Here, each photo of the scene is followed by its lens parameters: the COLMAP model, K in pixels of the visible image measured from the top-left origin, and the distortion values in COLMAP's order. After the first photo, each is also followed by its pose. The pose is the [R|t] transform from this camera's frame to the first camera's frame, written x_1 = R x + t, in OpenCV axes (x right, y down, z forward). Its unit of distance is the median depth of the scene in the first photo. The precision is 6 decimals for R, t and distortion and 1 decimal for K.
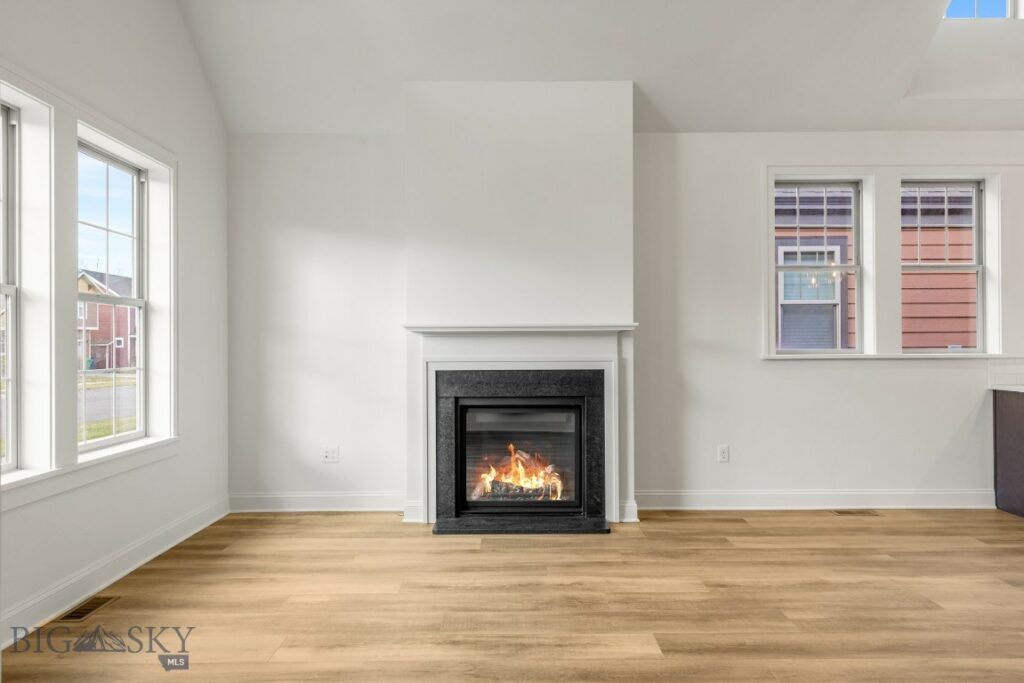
lens RADIAL K [[655.8, 0, 509.9], [0, 655.8, 343.2], [0, 0, 1]] dist [-0.044891, 0.010607]
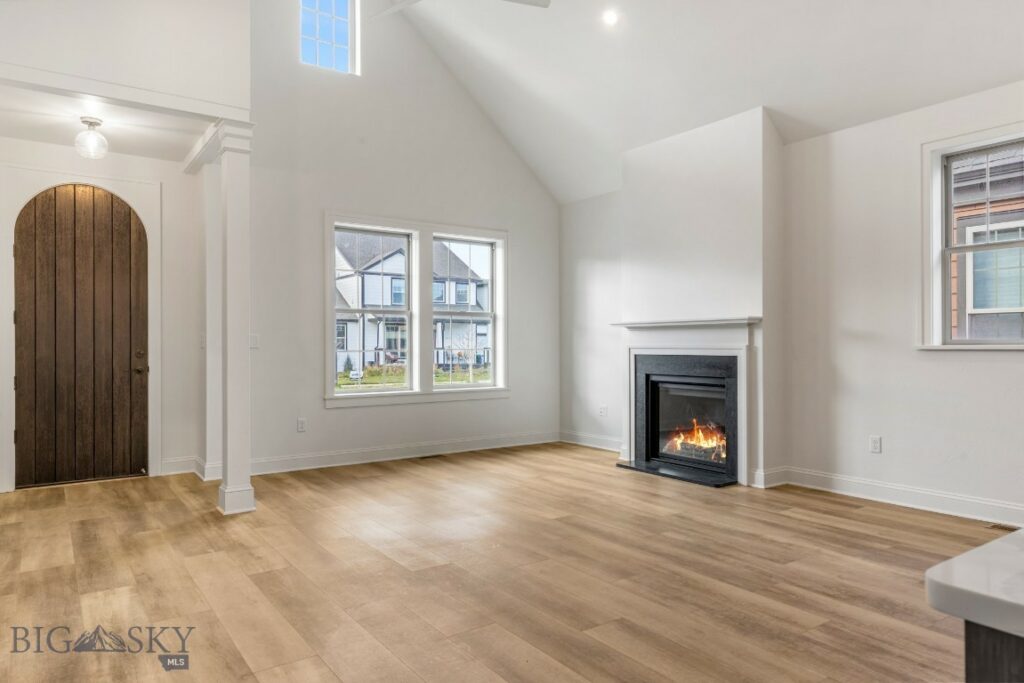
lens RADIAL K [[655.8, 0, 508.2], [0, 655.8, 338.5], [0, 0, 1]] dist [-0.044891, 0.010607]
pose [[0.601497, 0.000491, -0.798875, 0.834348], [-0.007287, 0.999962, -0.004872, 0.017104], [0.798842, 0.008751, 0.601477, -0.049646]]
